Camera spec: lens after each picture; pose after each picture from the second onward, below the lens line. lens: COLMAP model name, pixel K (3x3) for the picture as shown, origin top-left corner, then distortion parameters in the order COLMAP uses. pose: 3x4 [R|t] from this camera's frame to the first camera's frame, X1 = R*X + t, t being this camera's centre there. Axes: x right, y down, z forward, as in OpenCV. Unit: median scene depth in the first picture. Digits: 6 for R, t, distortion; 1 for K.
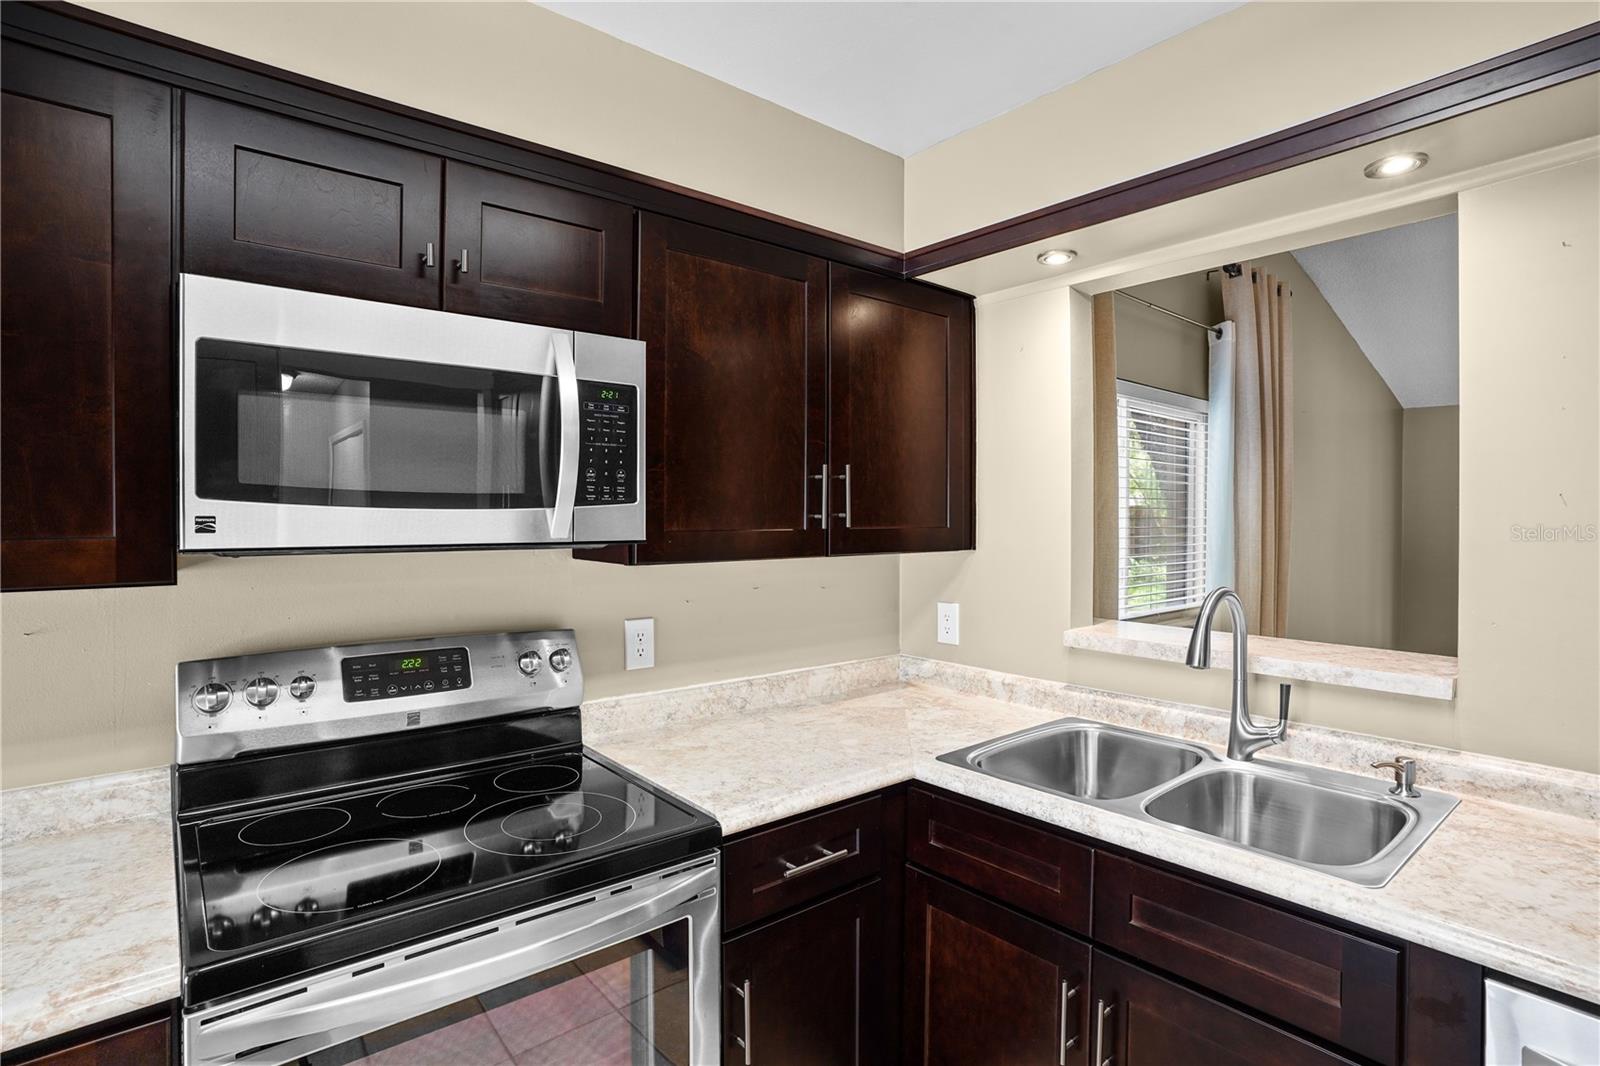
lens RADIAL K [[792.1, 0, 791.2], [0, 792.1, 528.7], [0, 0, 1]] dist [-0.032388, 0.006800]
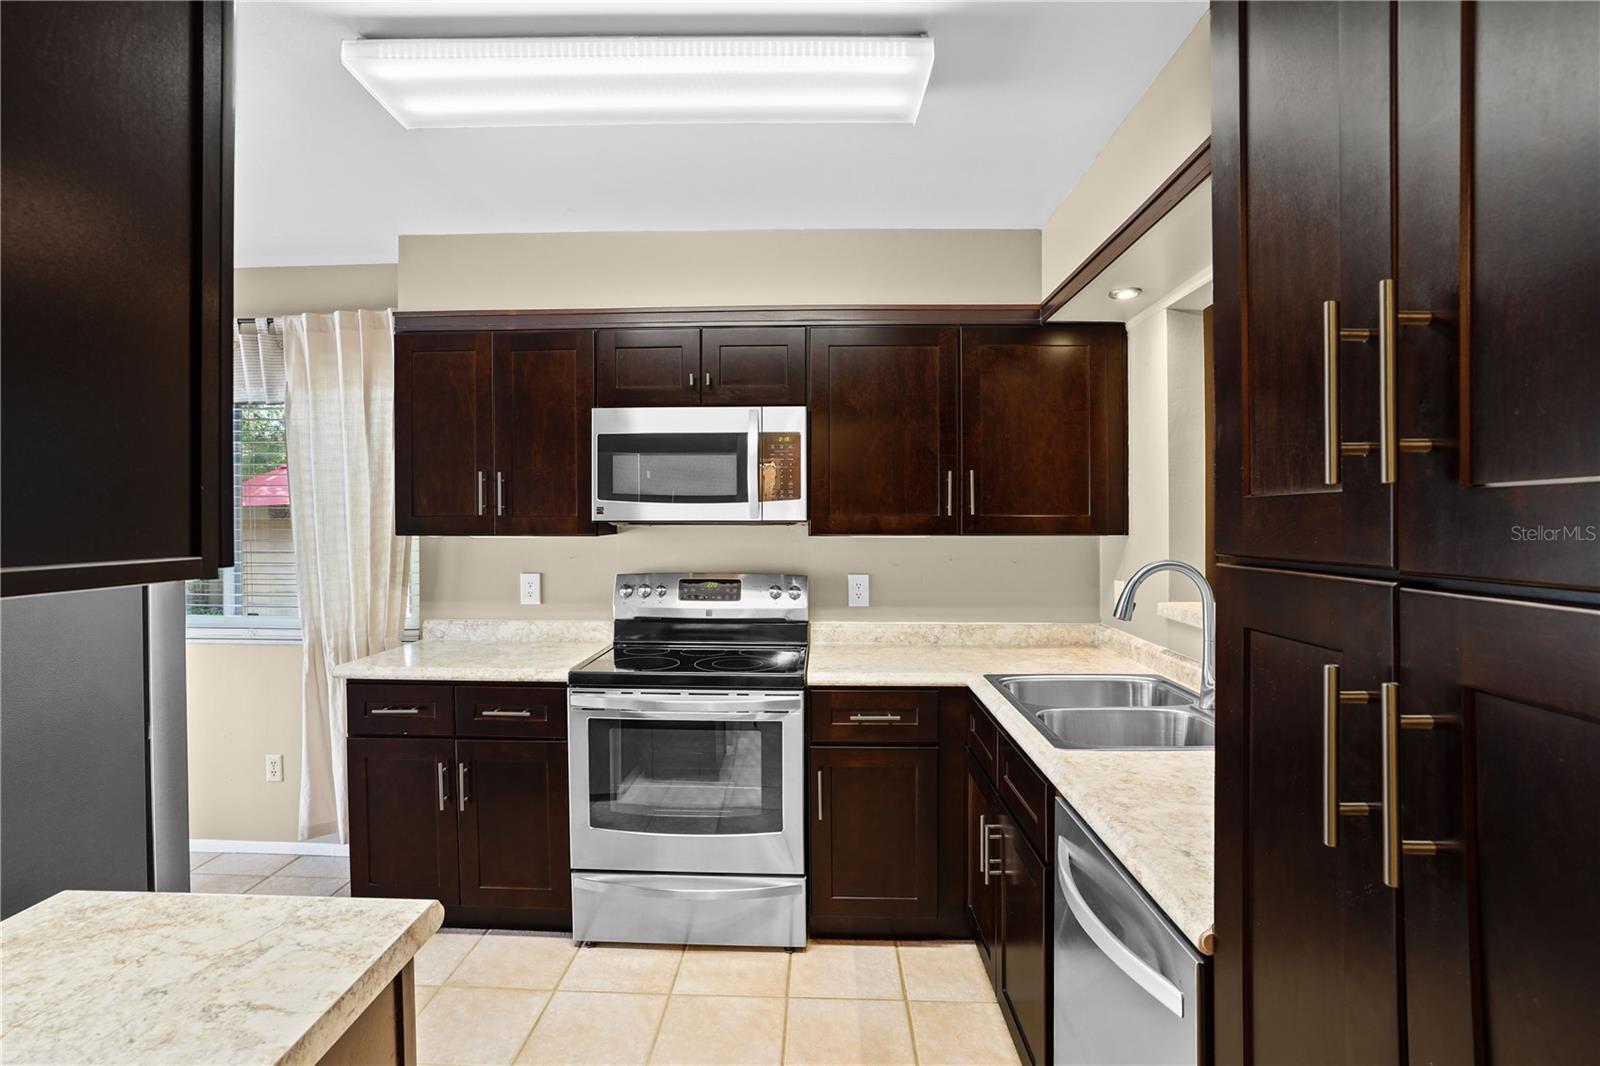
lens RADIAL K [[811.6, 0, 812.8], [0, 811.6, 542.9], [0, 0, 1]] dist [-0.041915, 0.000930]
pose [[0.757329, 0.017782, -0.652792, 0.988689], [-0.008378, 0.999811, 0.017516, 0.031832], [0.652980, -0.007796, 0.757335, -0.337392]]
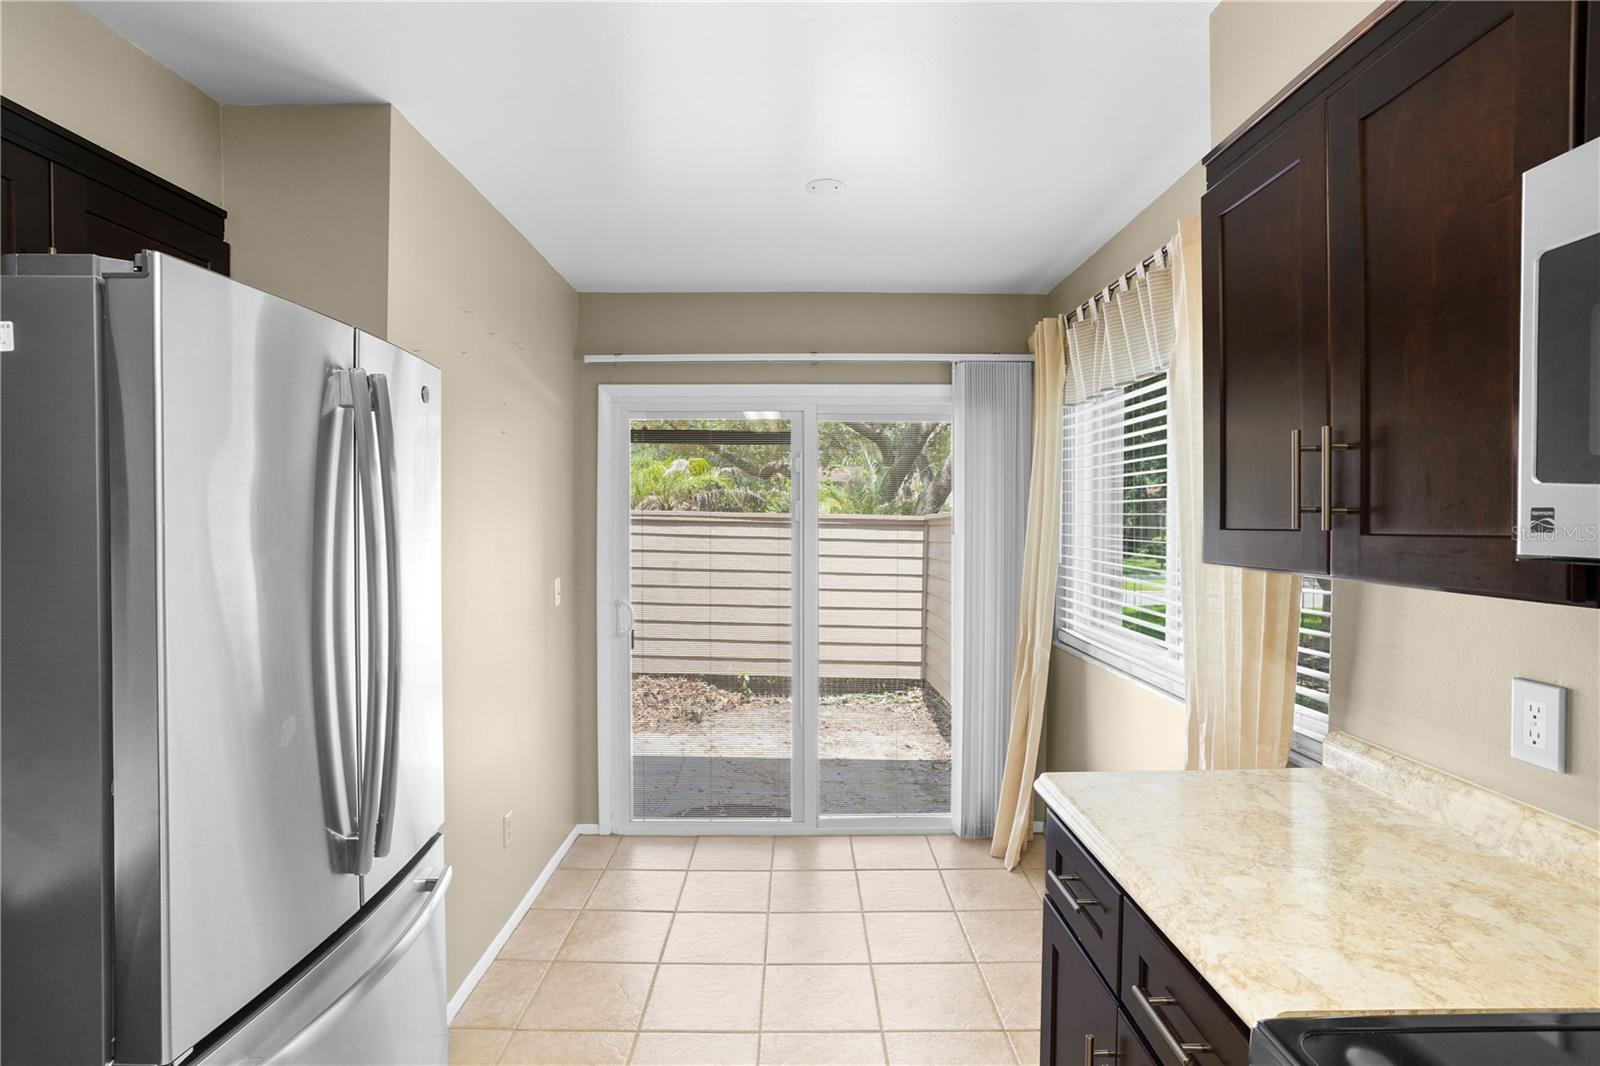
lens RADIAL K [[792.1, 0, 800.1], [0, 792.1, 522.3], [0, 0, 1]] dist [-0.032388, 0.006800]
pose [[-0.634145, 0.000459, -0.773214, 0.139418], [-0.012597, 0.999861, 0.010926, -0.001736], [0.773112, 0.016669, -0.634051, 0.655402]]
